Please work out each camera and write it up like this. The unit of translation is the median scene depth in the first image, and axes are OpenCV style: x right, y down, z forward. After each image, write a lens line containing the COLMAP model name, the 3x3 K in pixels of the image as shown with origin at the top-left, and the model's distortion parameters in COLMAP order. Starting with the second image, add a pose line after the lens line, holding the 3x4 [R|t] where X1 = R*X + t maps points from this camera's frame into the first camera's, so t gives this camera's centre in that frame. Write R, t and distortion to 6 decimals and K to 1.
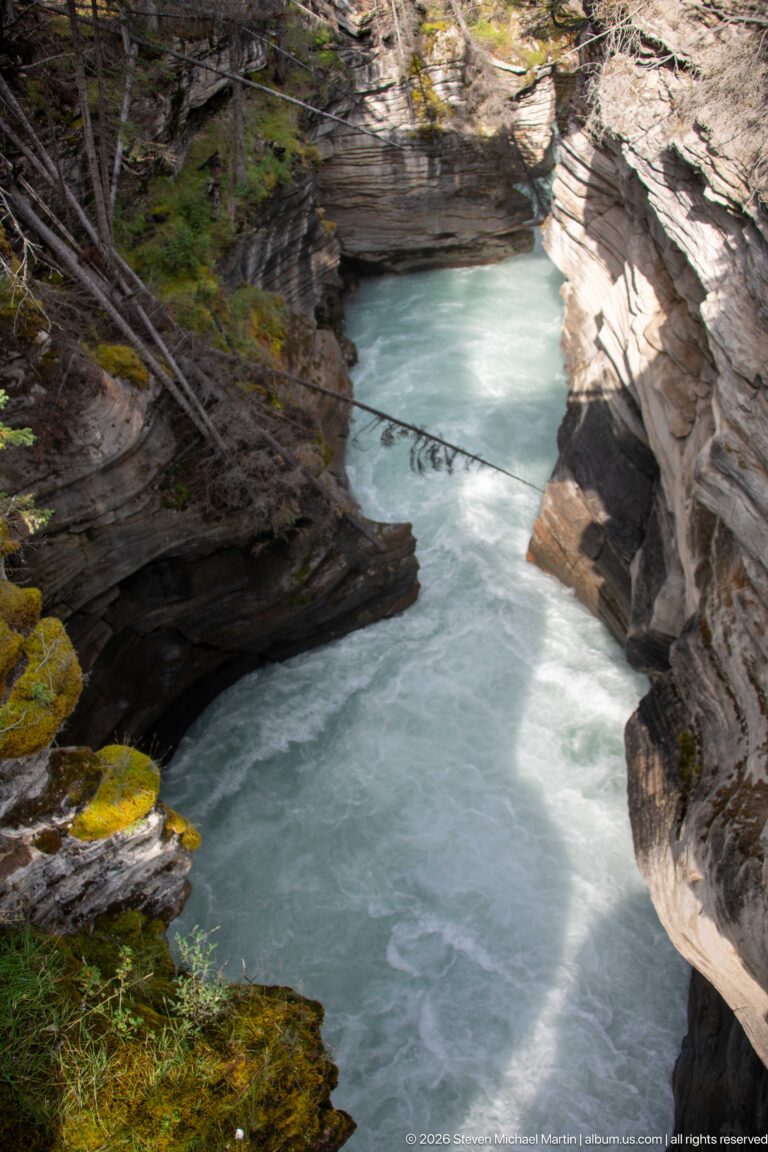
lens RADIAL K [[971.0, 0, 384.0], [0, 971.0, 513.6], [0, 0, 1]] dist [-0.084077, 0.005350]
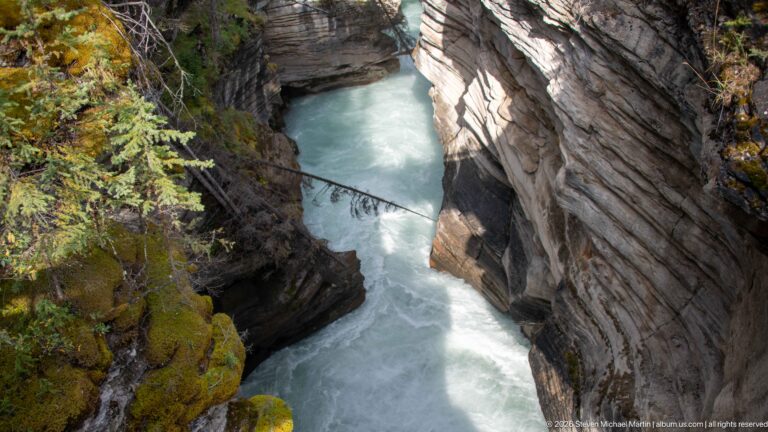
lens RADIAL K [[651.2, 0, 349.1], [0, 651.2, 215.9], [0, 0, 1]] dist [-0.082352, -0.004665]
pose [[0.987569, -0.110613, 0.111684, -0.100210], [0.117514, 0.991422, -0.057211, 0.015222], [-0.104397, 0.069624, 0.992096, -0.026520]]
